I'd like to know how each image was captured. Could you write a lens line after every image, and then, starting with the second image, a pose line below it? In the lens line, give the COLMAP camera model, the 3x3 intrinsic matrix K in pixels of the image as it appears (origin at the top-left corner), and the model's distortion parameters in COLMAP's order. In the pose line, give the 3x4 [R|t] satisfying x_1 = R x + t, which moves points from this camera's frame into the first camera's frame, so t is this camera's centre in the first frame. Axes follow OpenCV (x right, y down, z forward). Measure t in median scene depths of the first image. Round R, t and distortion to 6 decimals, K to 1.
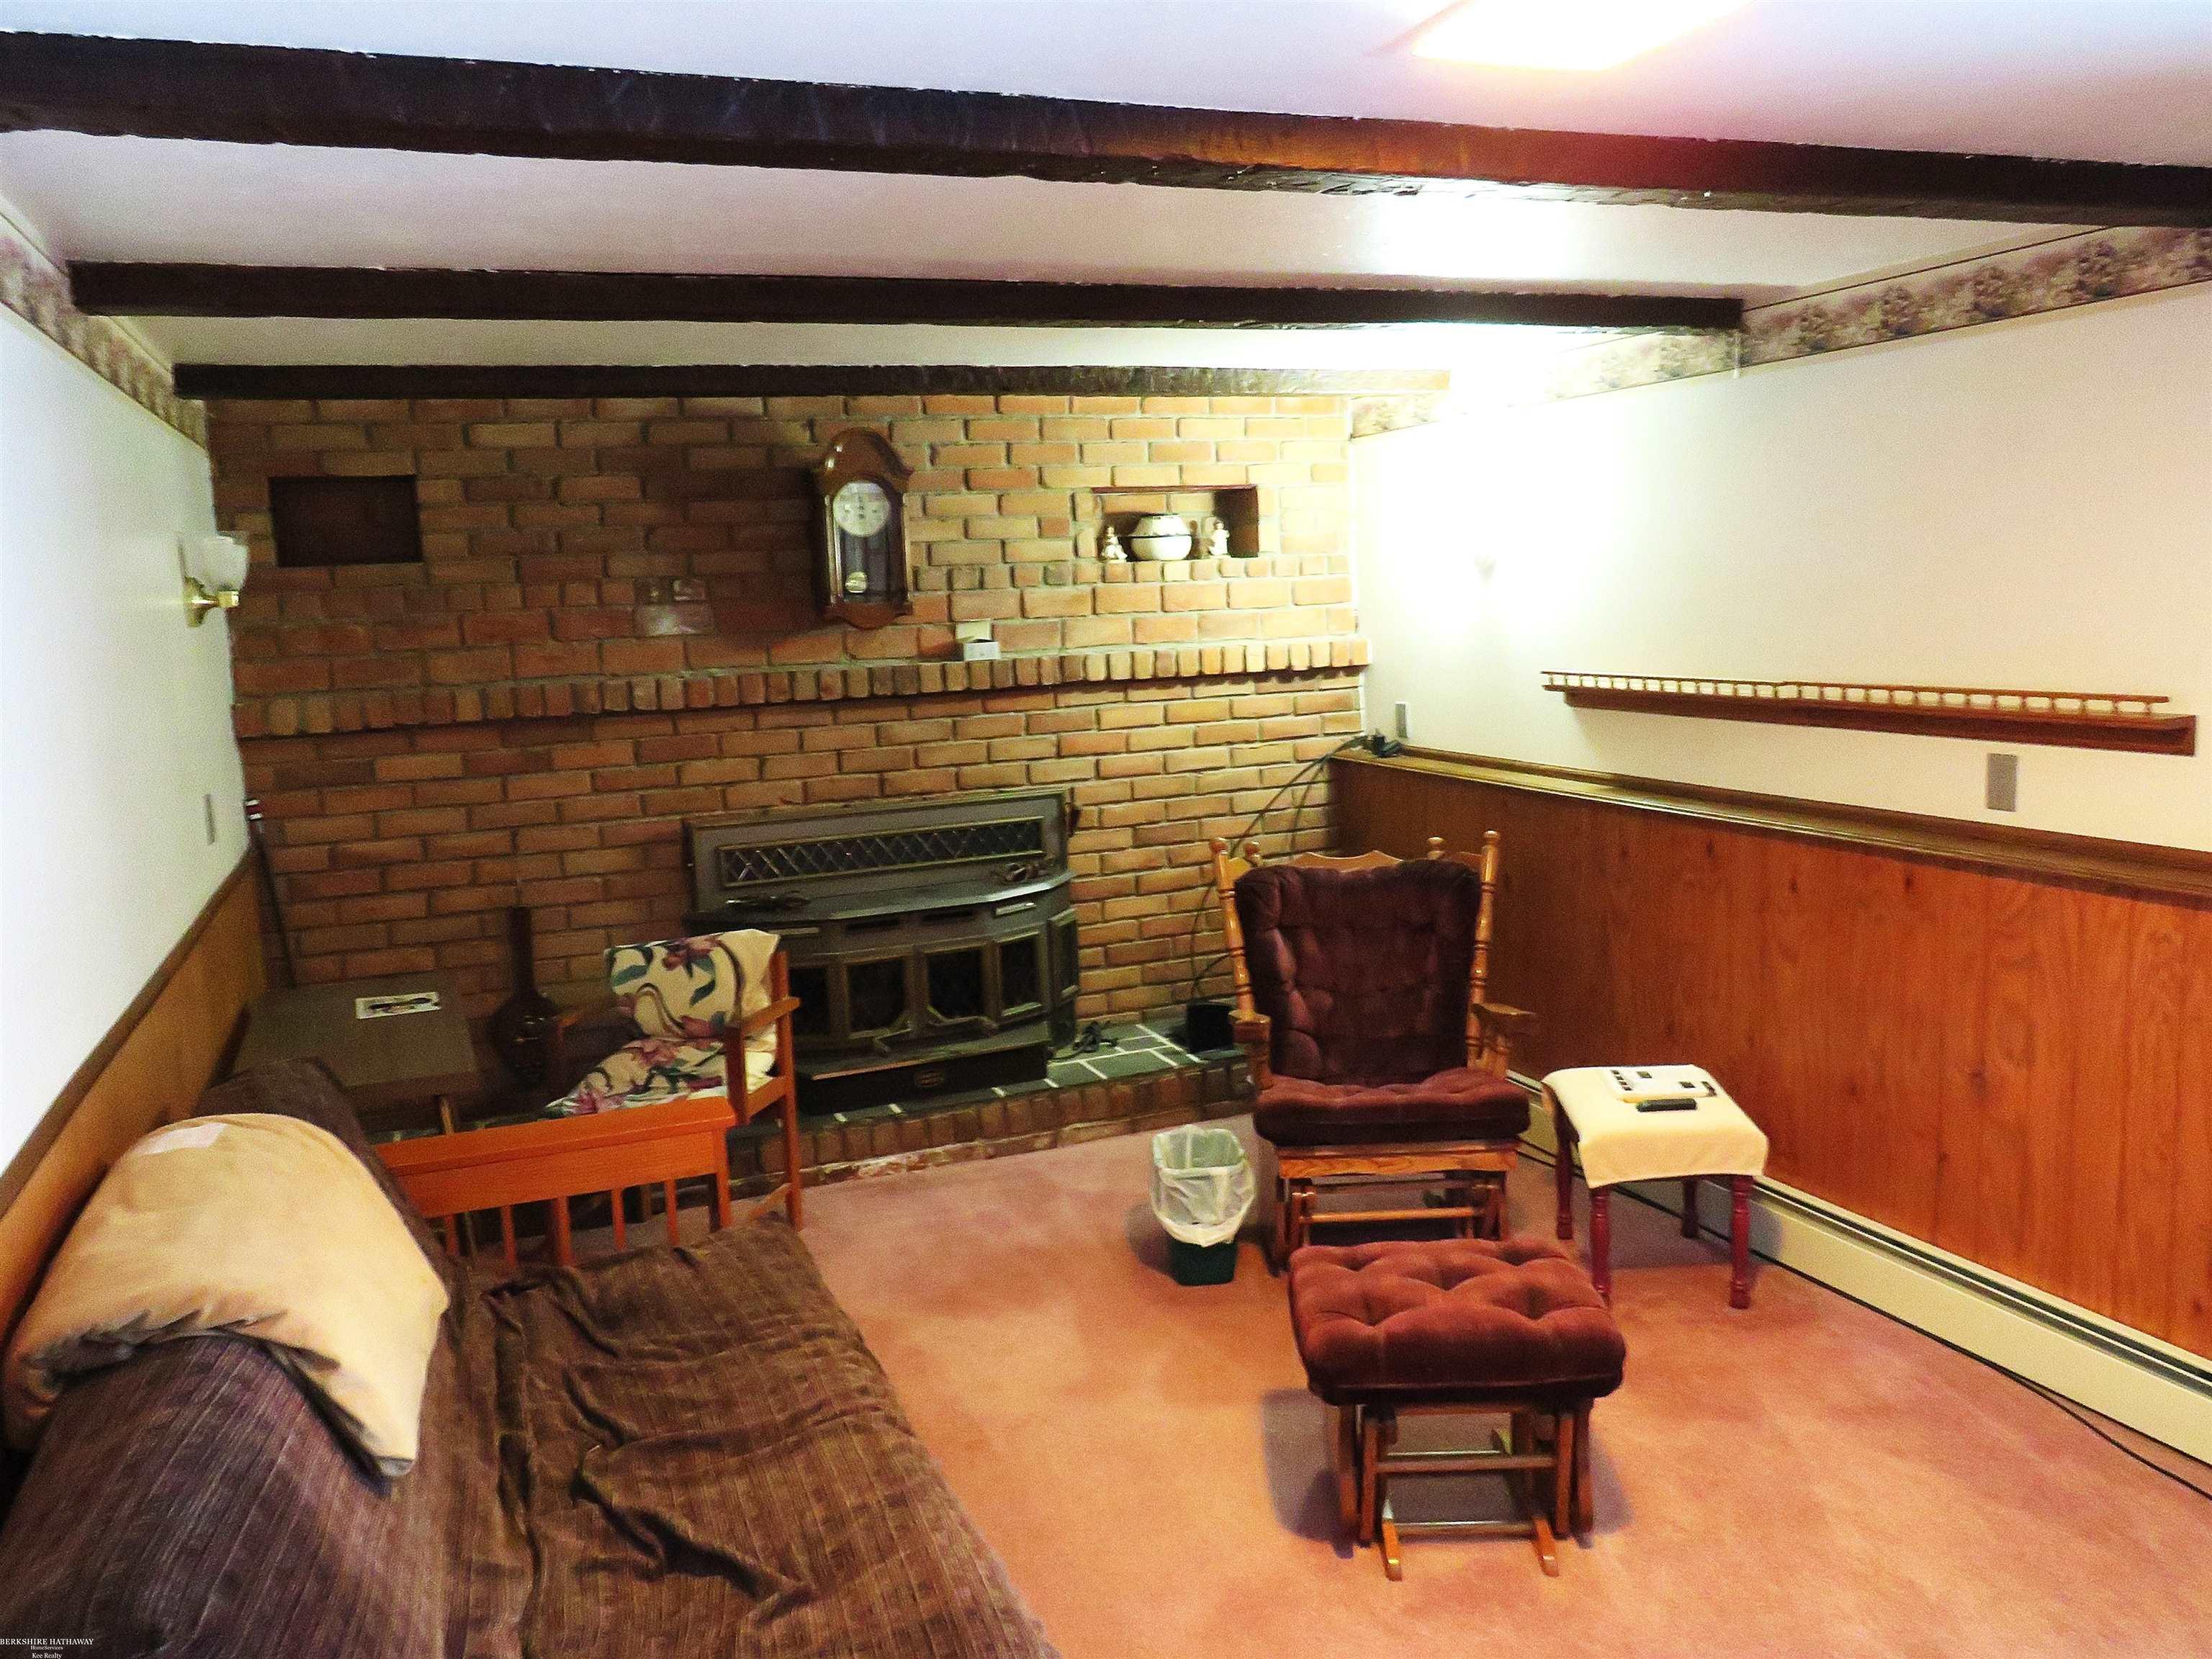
lens RADIAL K [[1612.1, 0, 1105.8], [0, 1612.1, 835.9], [0, 0, 1]] dist [-0.007256, -0.001492]
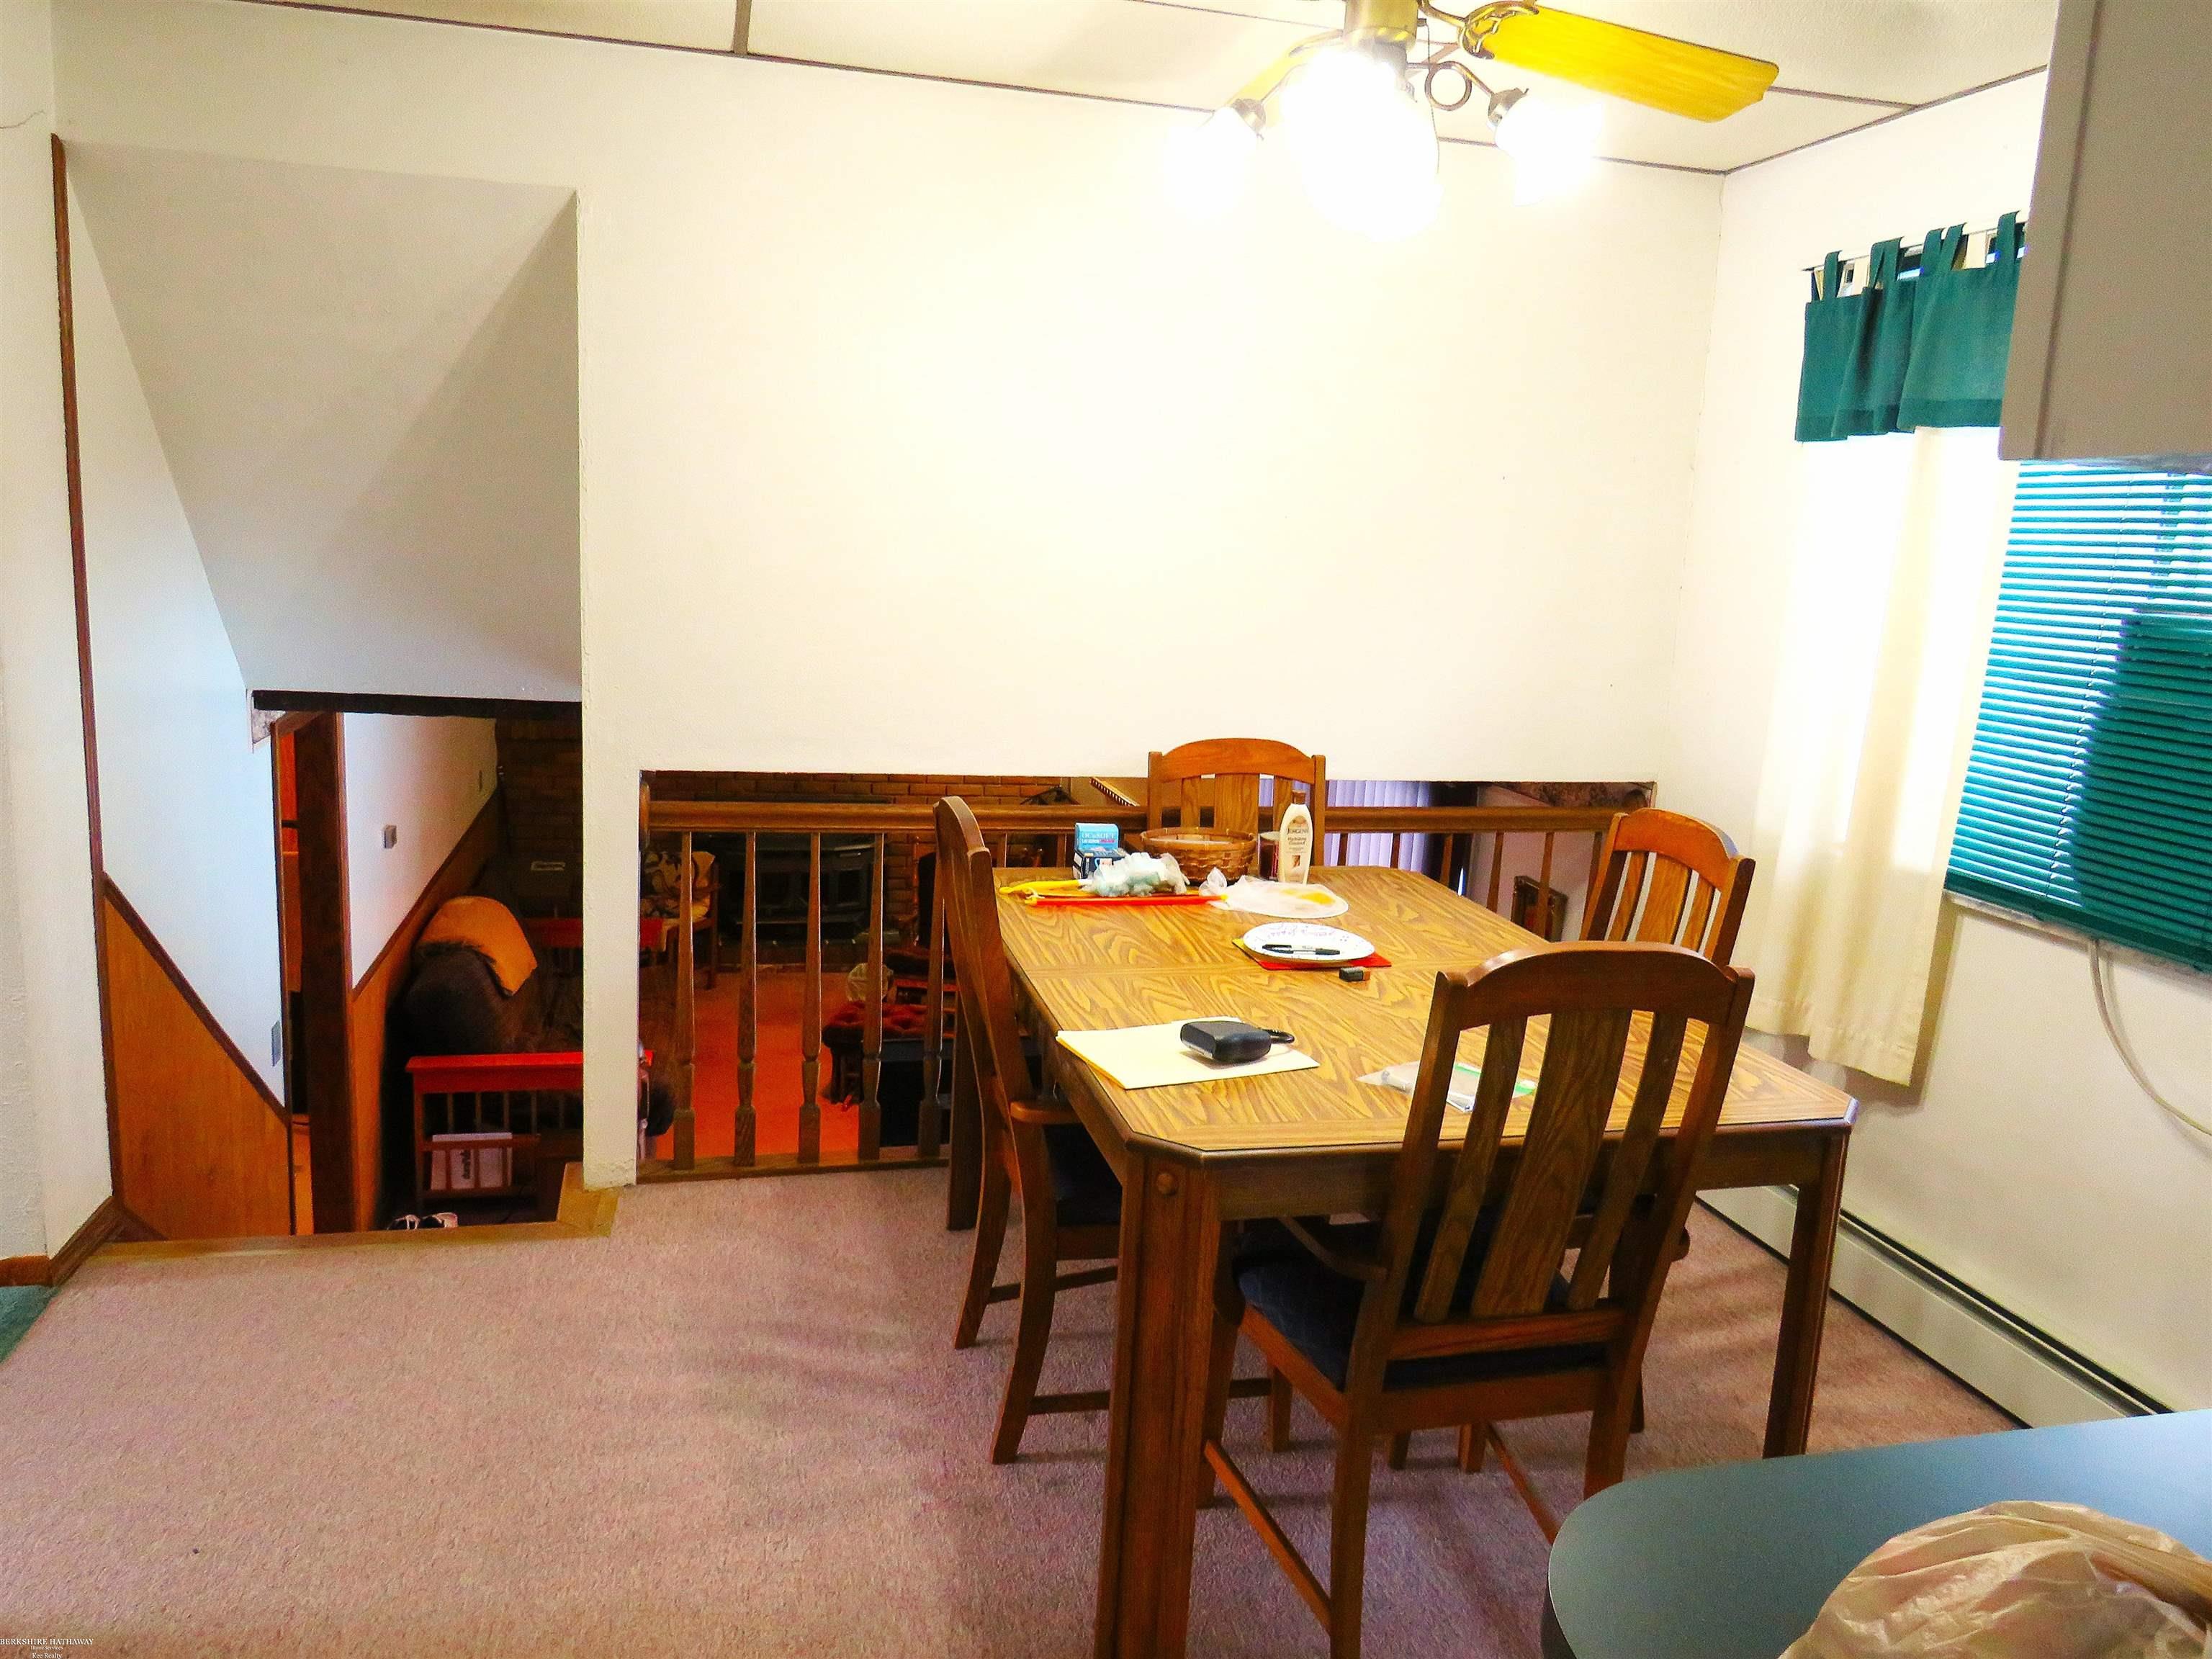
lens RADIAL K [[1612.1, 0, 1106.4], [0, 1612.1, 829.5], [0, 0, 1]] dist [-0.007256, -0.001492]
pose [[0.984064, 0.112549, -0.137663, 0.631527], [-0.107050, 0.993154, 0.046741, -0.135353], [0.141981, -0.031259, 0.989376, -1.123768]]
